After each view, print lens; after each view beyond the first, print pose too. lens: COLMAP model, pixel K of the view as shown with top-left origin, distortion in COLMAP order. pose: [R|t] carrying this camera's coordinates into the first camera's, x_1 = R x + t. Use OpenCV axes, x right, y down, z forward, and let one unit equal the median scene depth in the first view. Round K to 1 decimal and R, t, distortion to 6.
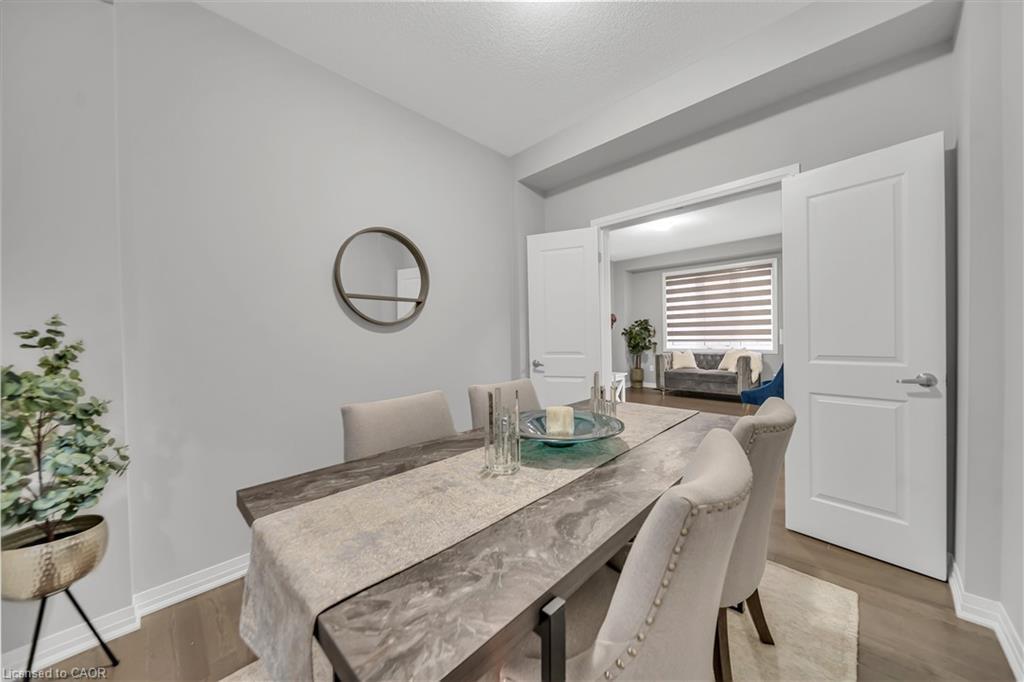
lens RADIAL K [[362.8, 0, 509.7], [0, 362.8, 341.9], [0, 0, 1]] dist [-0.005385, -0.000570]
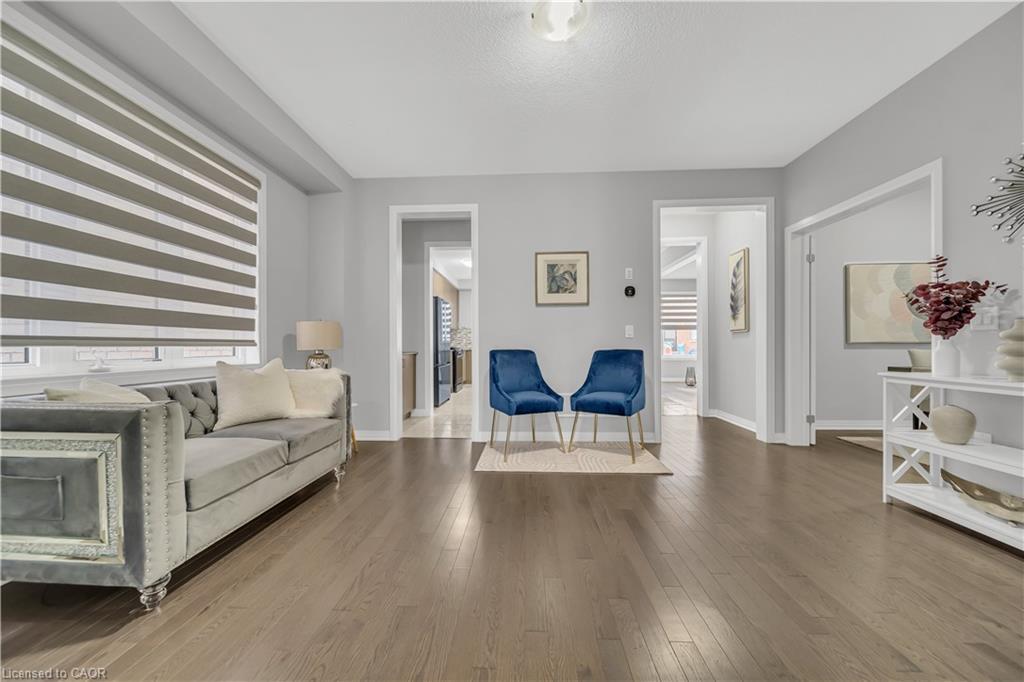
lens RADIAL K [[362.8, 0, 508.8], [0, 362.8, 344.2], [0, 0, 1]] dist [-0.005385, -0.000570]
pose [[-0.662169, 0.016202, 0.749180, 0.139006], [0.018597, 0.999814, -0.005184, 0.004941], [-0.749124, 0.010500, -0.662347, 0.941694]]
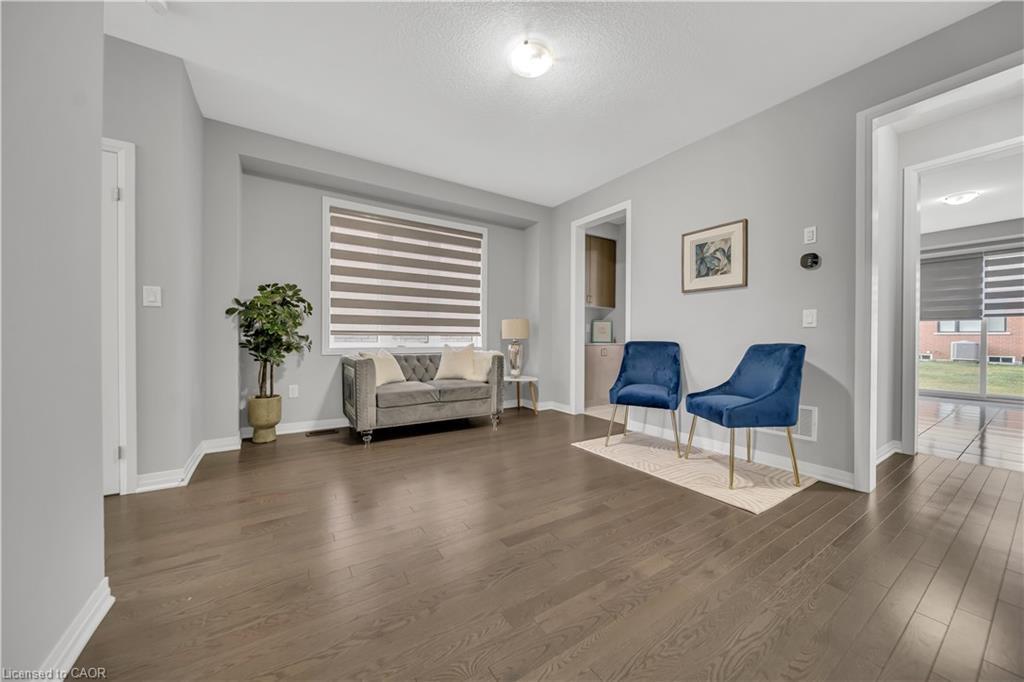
lens RADIAL K [[362.8, 0, 521.5], [0, 362.8, 337.9], [0, 0, 1]] dist [-0.005385, -0.000570]
pose [[0.209888, 0.010576, 0.977668, -0.004231], [0.002176, 0.999934, -0.011284, 0.010580], [-0.977723, 0.004496, 0.209851, 0.666848]]
